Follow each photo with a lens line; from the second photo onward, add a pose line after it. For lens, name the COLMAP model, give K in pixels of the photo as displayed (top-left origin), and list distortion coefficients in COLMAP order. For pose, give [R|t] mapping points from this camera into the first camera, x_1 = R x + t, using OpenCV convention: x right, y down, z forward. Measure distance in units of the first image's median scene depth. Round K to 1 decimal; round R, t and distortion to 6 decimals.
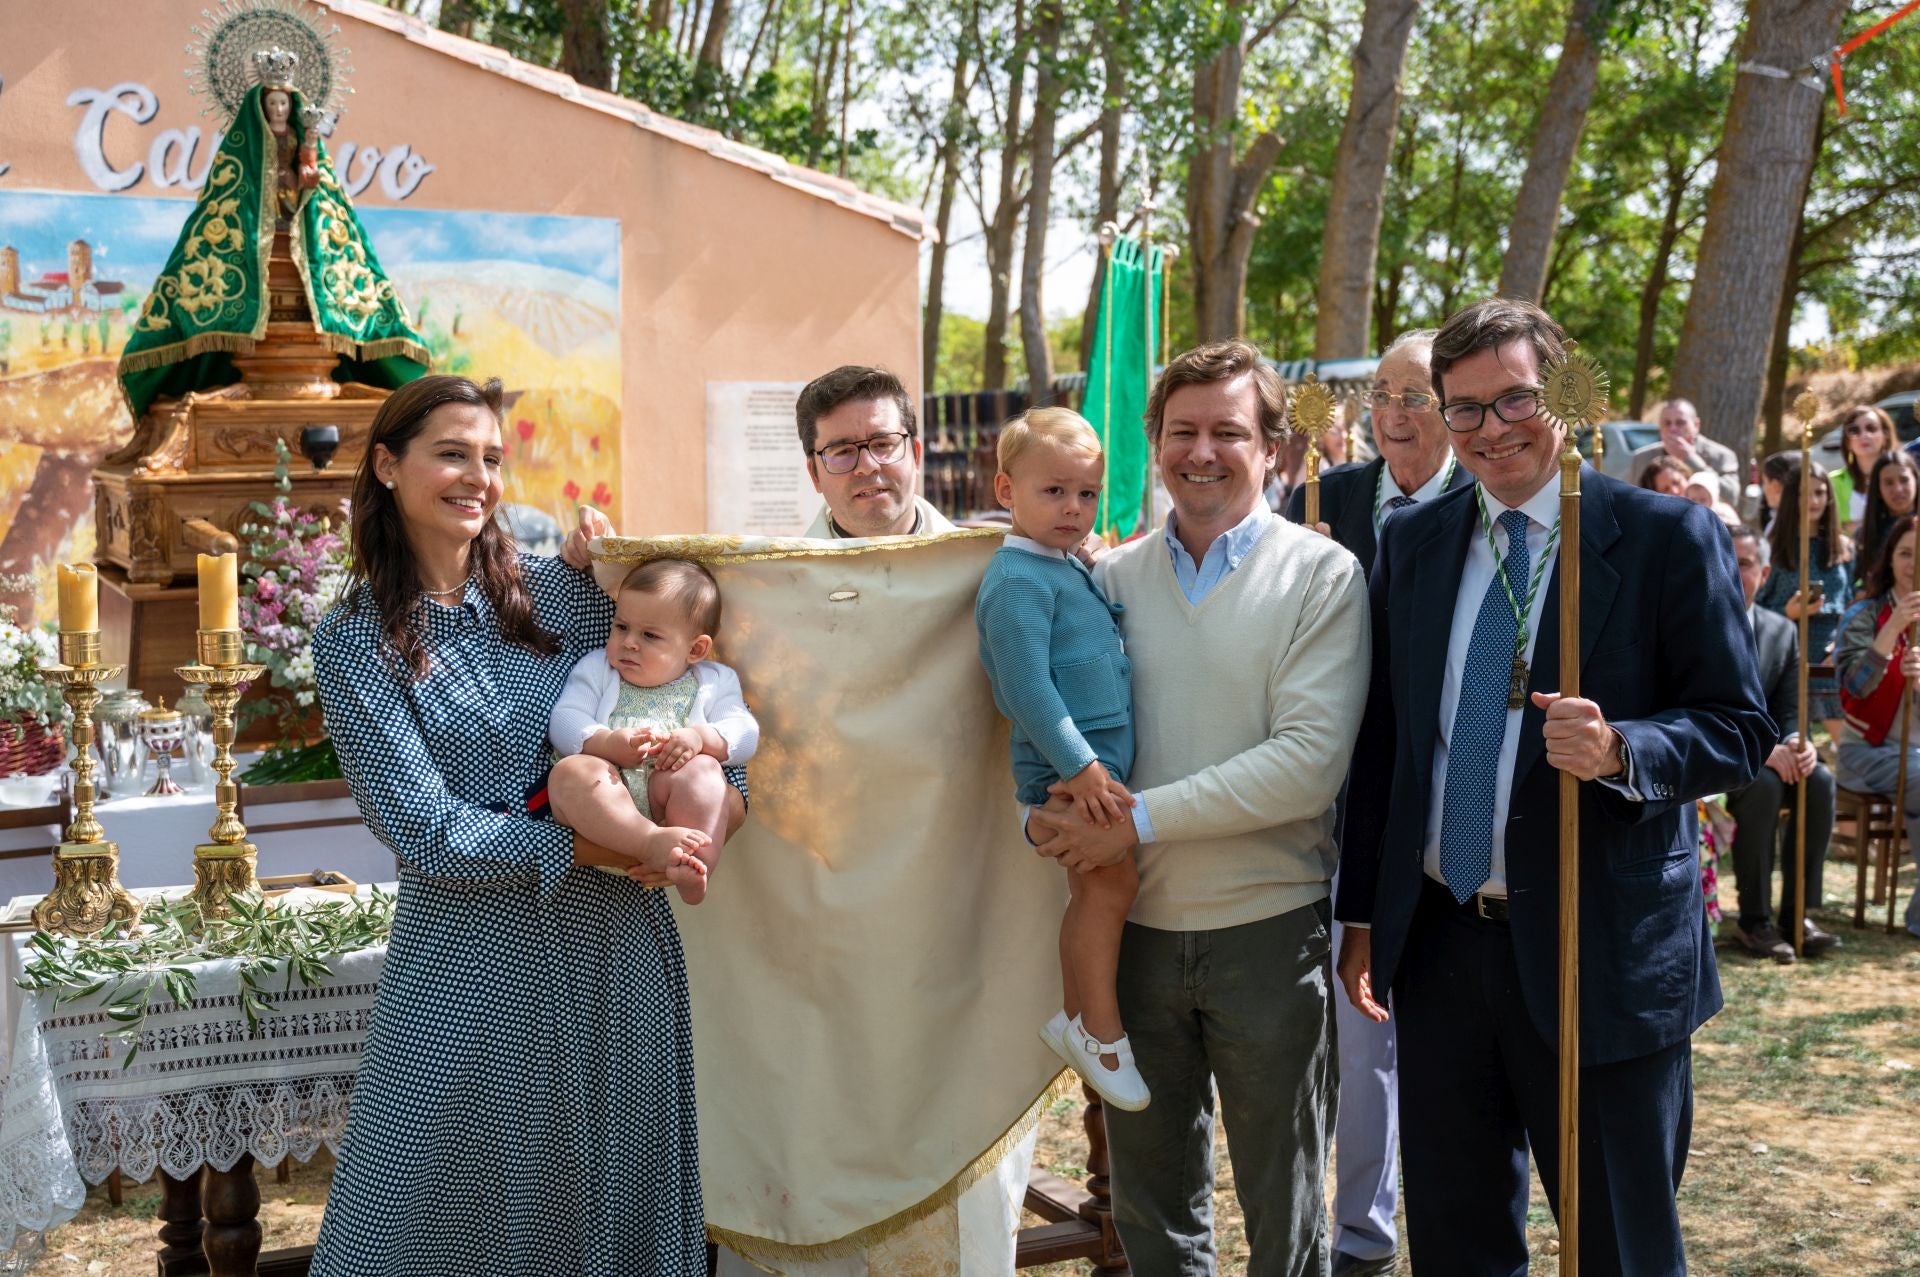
lens RADIAL K [[2400.9, 0, 969.3], [0, 2400.9, 641.3], [0, 0, 1]] dist [-0.006221, 0.006252]
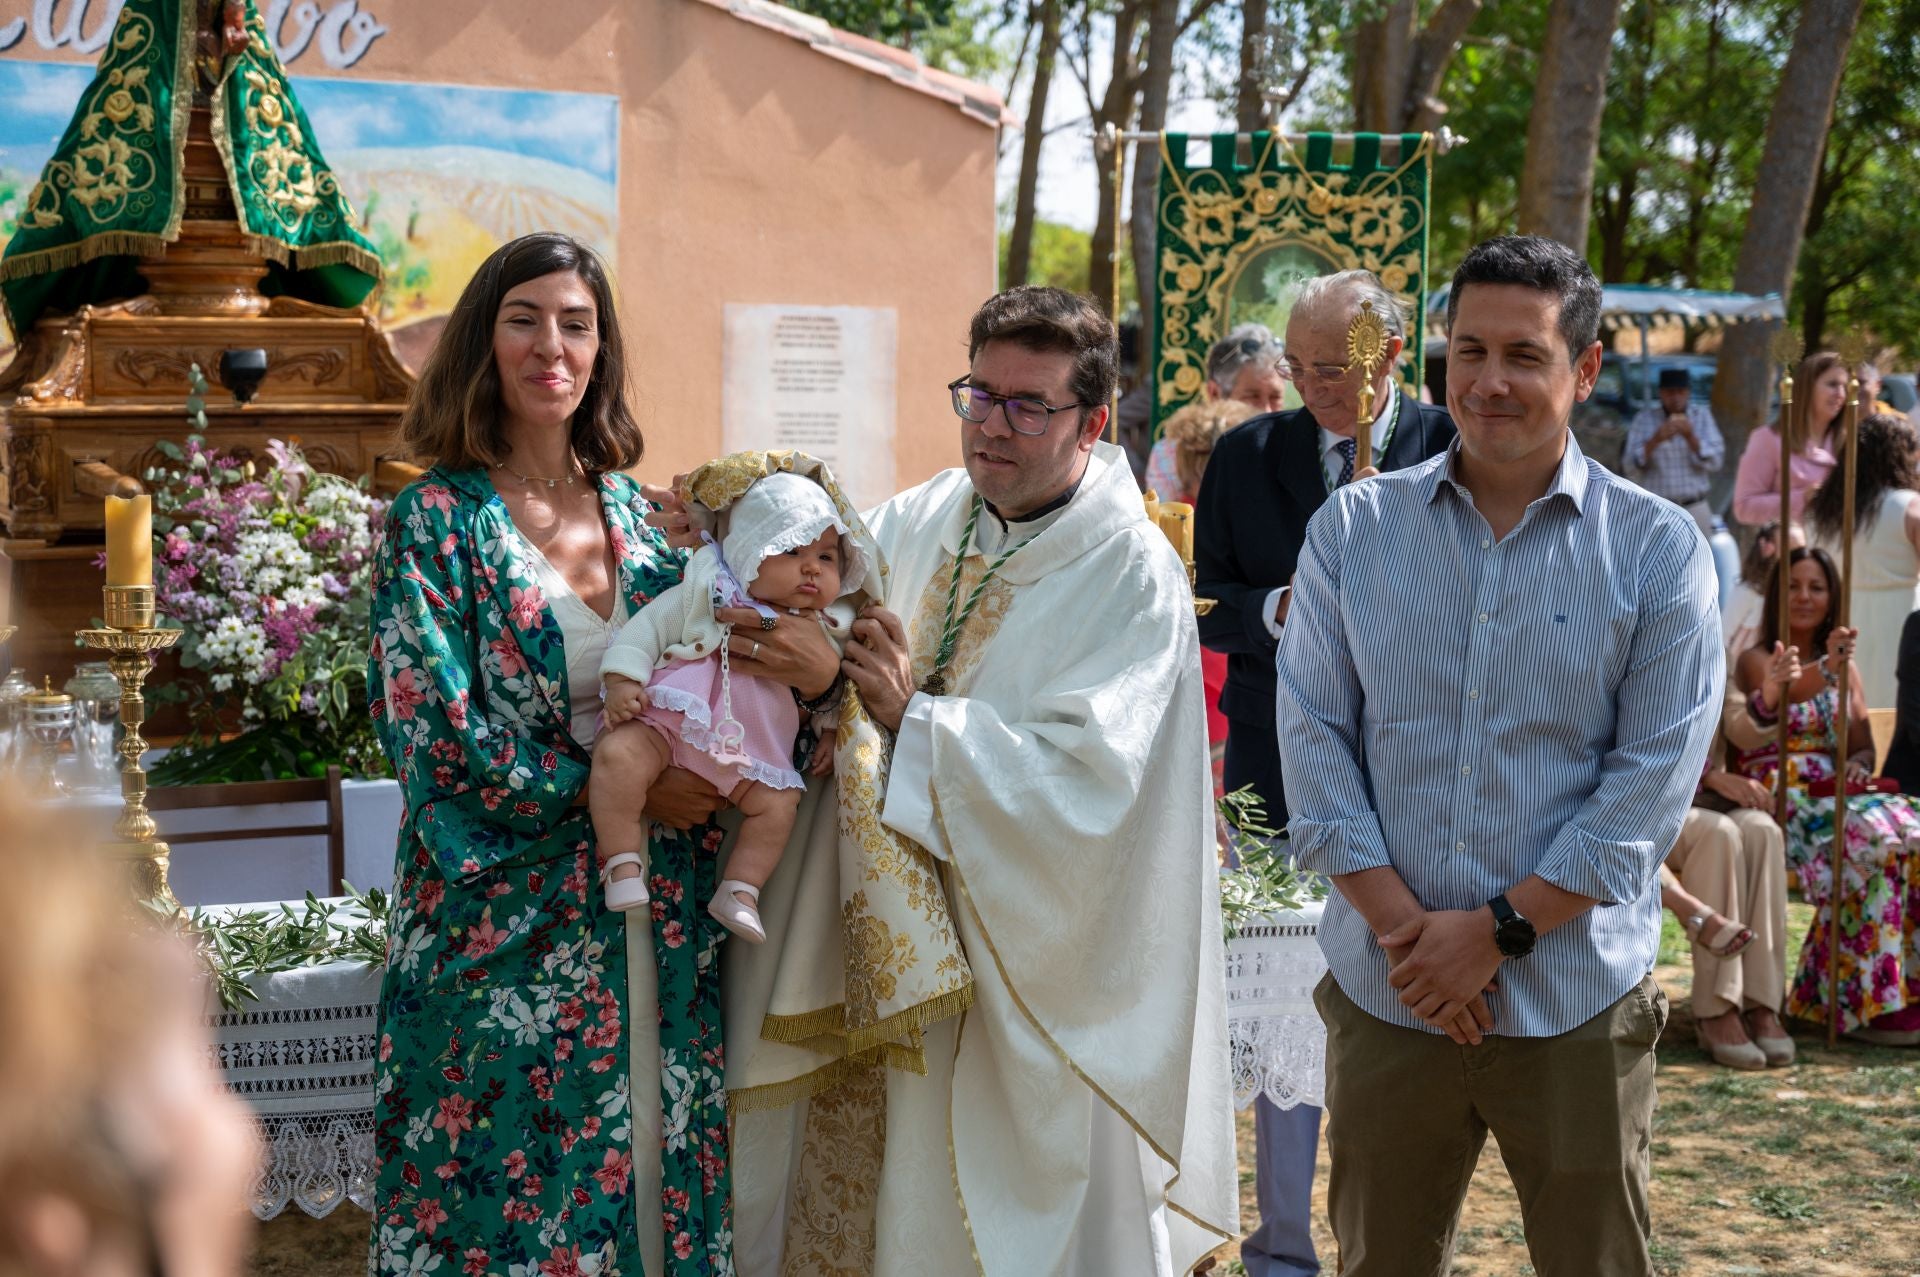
lens RADIAL K [[3132.7, 0, 961.1], [0, 3132.7, 667.6], [0, 0, 1]] dist [0.008376, 0.093346]
pose [[0.999257, 0.018878, -0.033609, 0.009002], [-0.018682, 0.999807, 0.006134, 0.006626], [0.033718, -0.005501, 0.999416, -0.050014]]
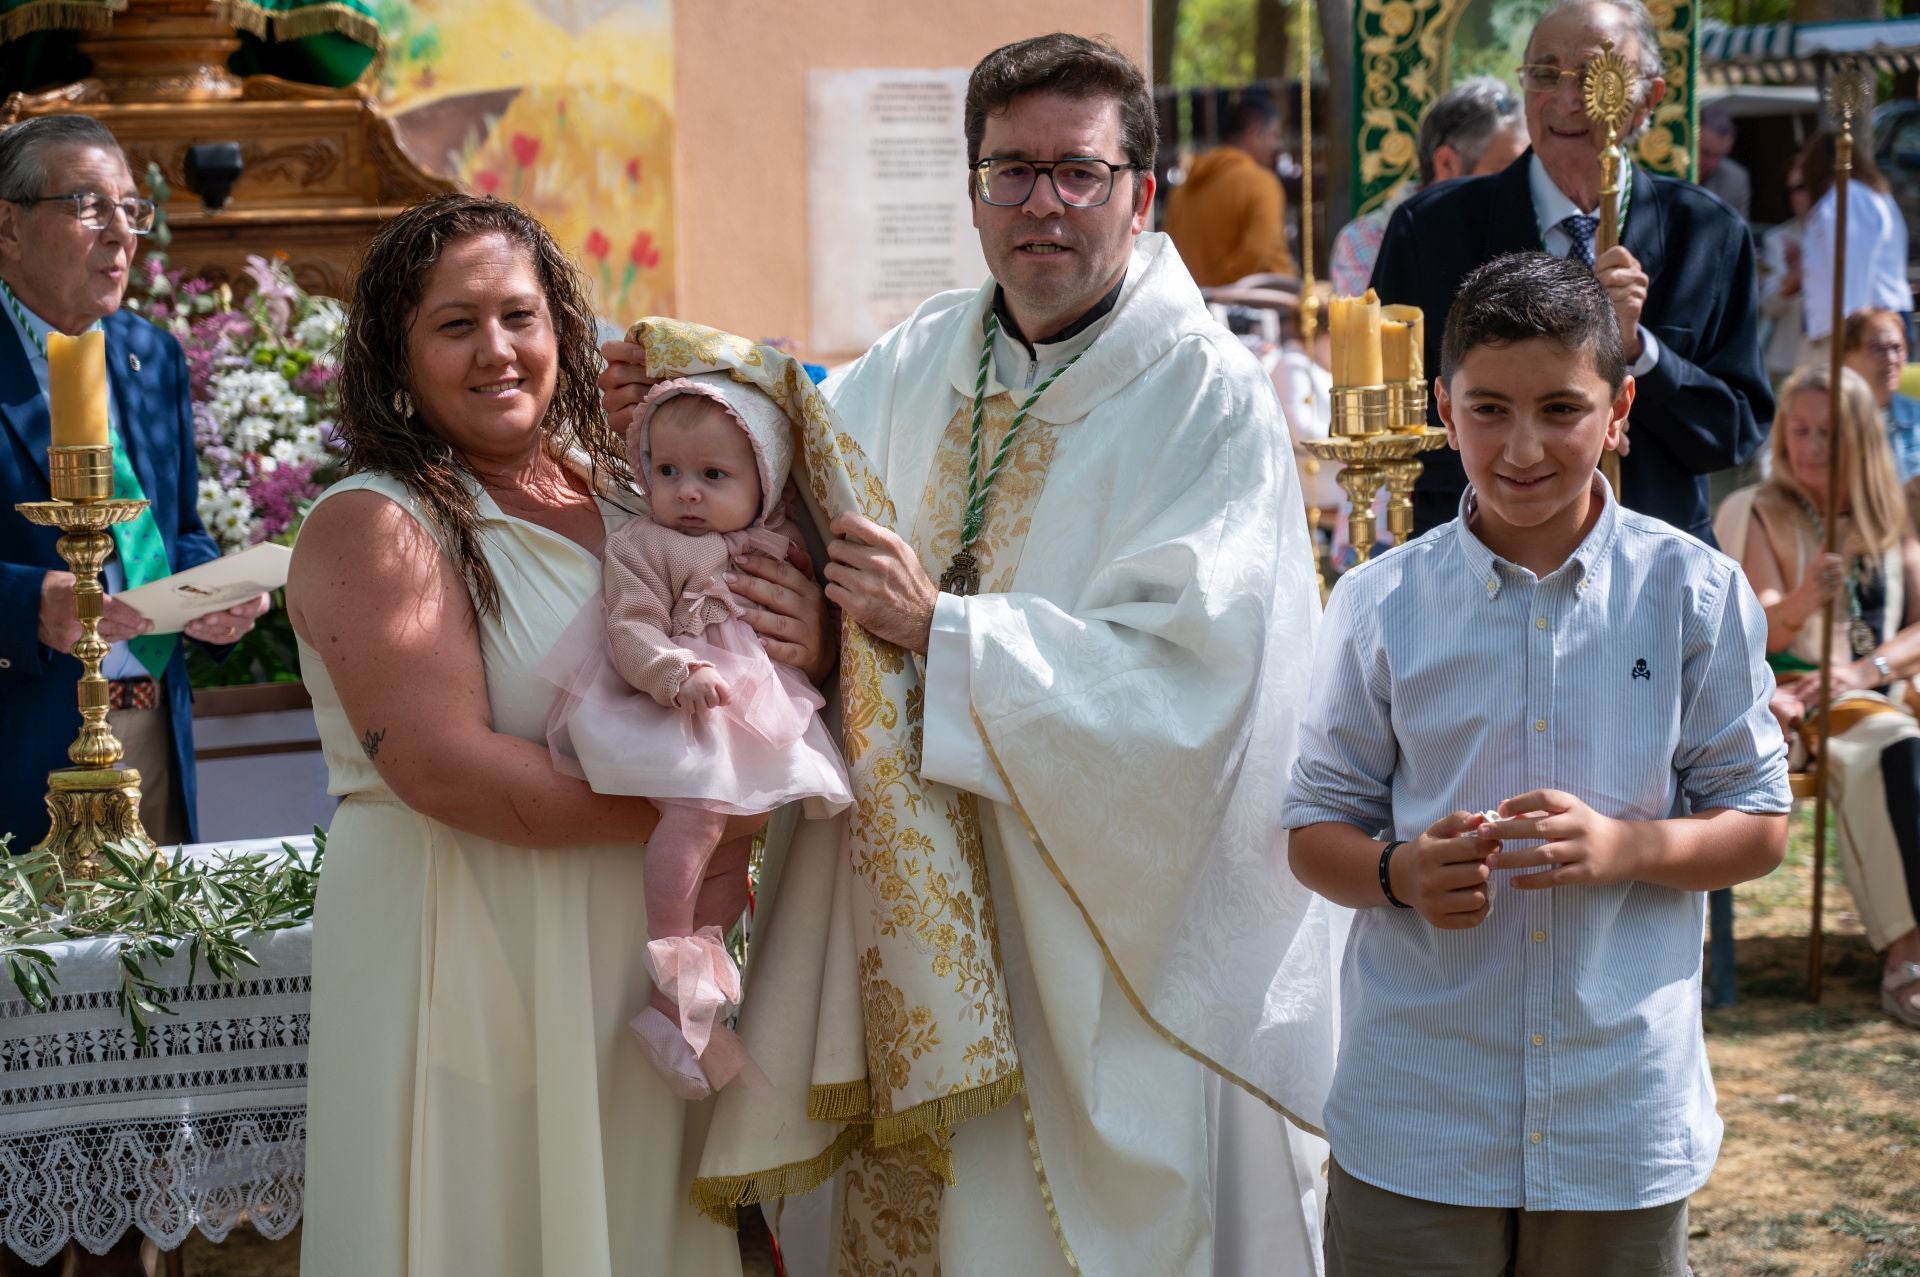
lens RADIAL K [[3880.5, 0, 960.4], [0, 3880.5, 638.7], [0, 0, 1]] dist [0.009611, 0.062045]
pose [[0.997502, -0.003304, -0.070555, 0.003358], [0.005926, 0.999298, 0.036991, 0.005904], [0.070383, -0.037317, 0.996822, -0.031914]]
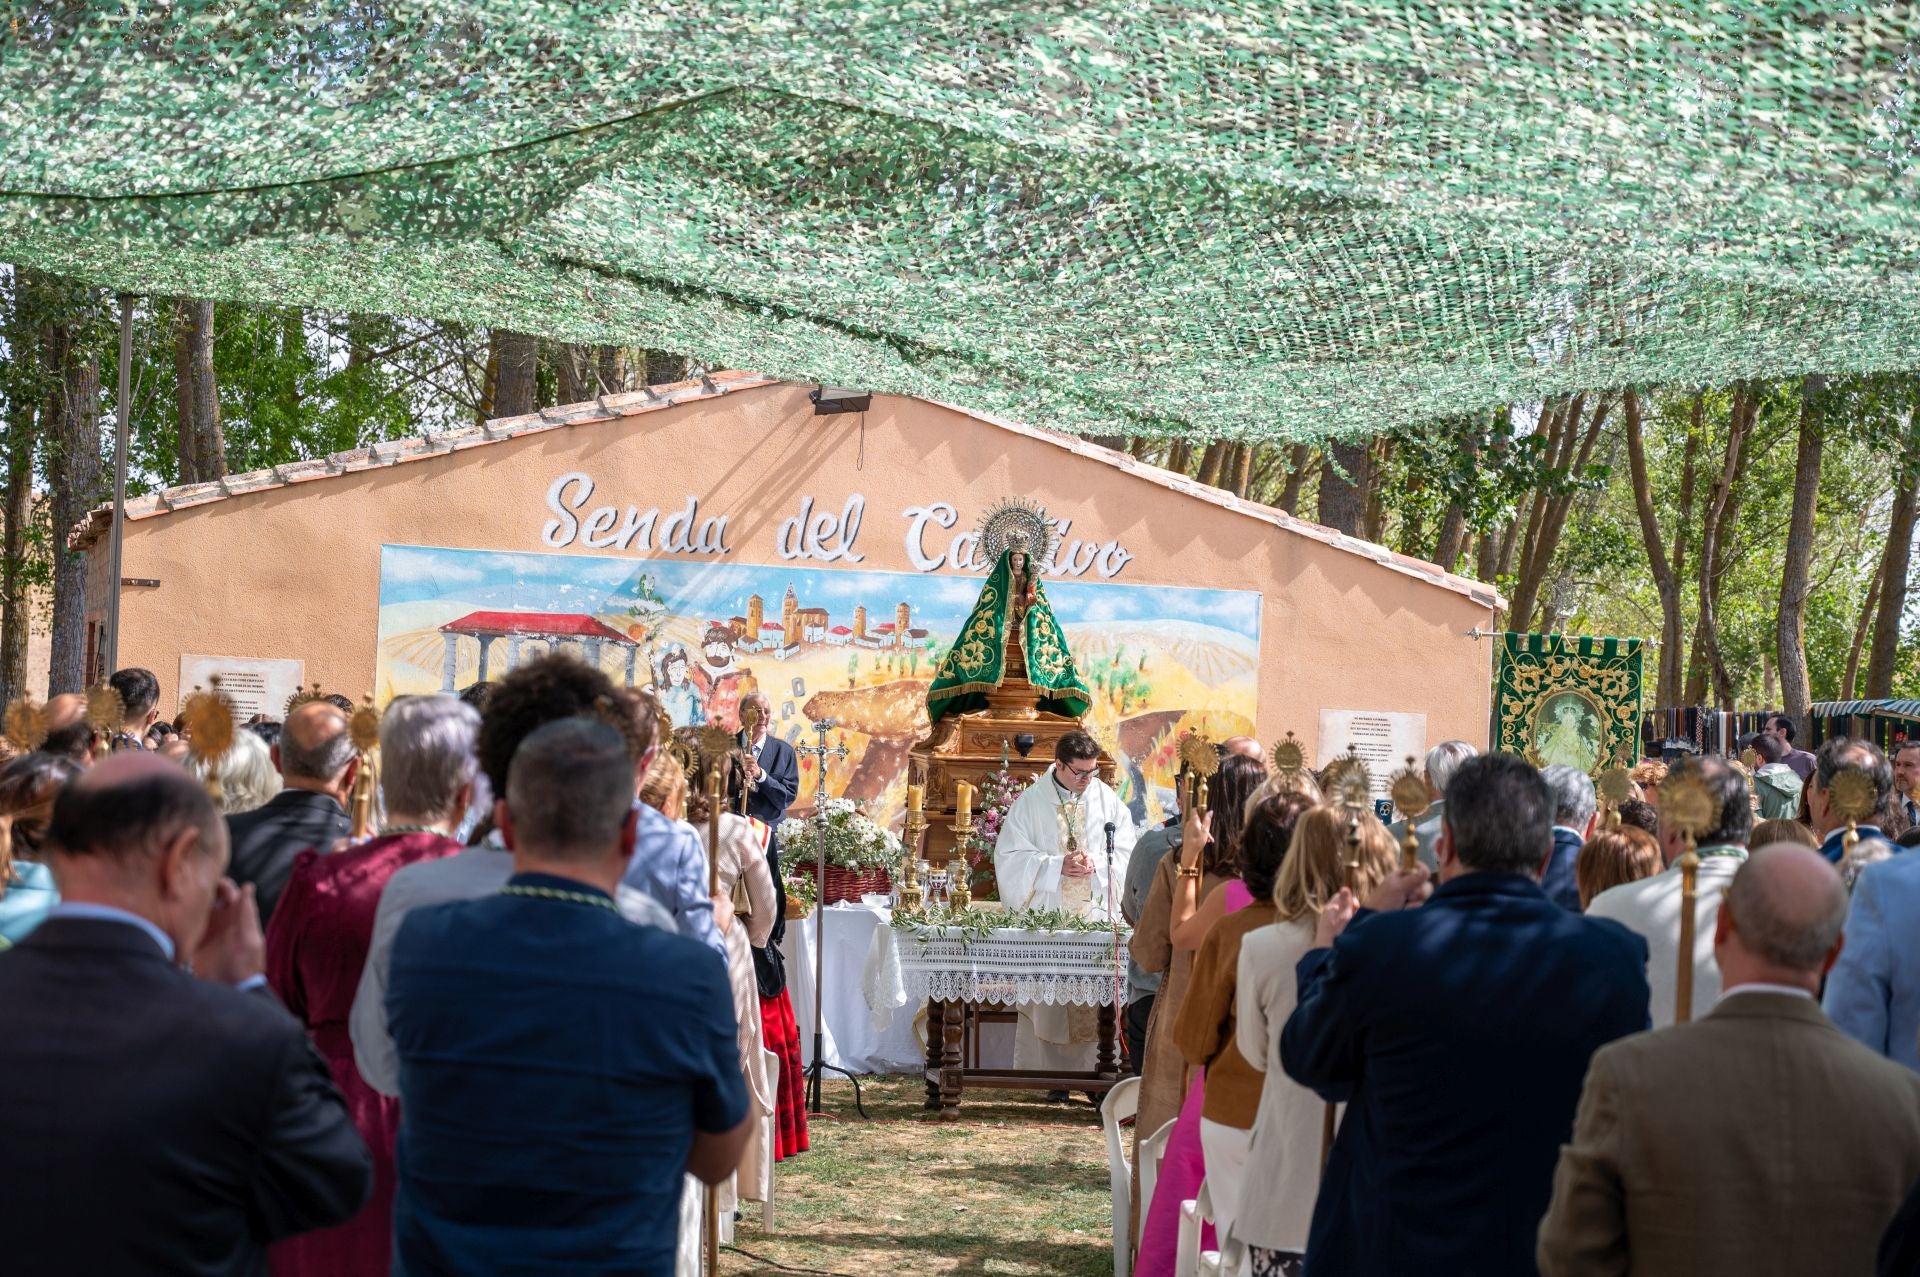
lens RADIAL K [[4279.9, 0, 864.1], [0, 4279.9, 633.8], [0, 0, 1]] dist [-1.204814, 36.059419]
pose [[0.941770, 0.040611, -0.333797, 0.696719], [-0.076251, 0.992613, -0.094366, 0.151889], [0.327499, 0.114323, 0.937910, -2.107122]]
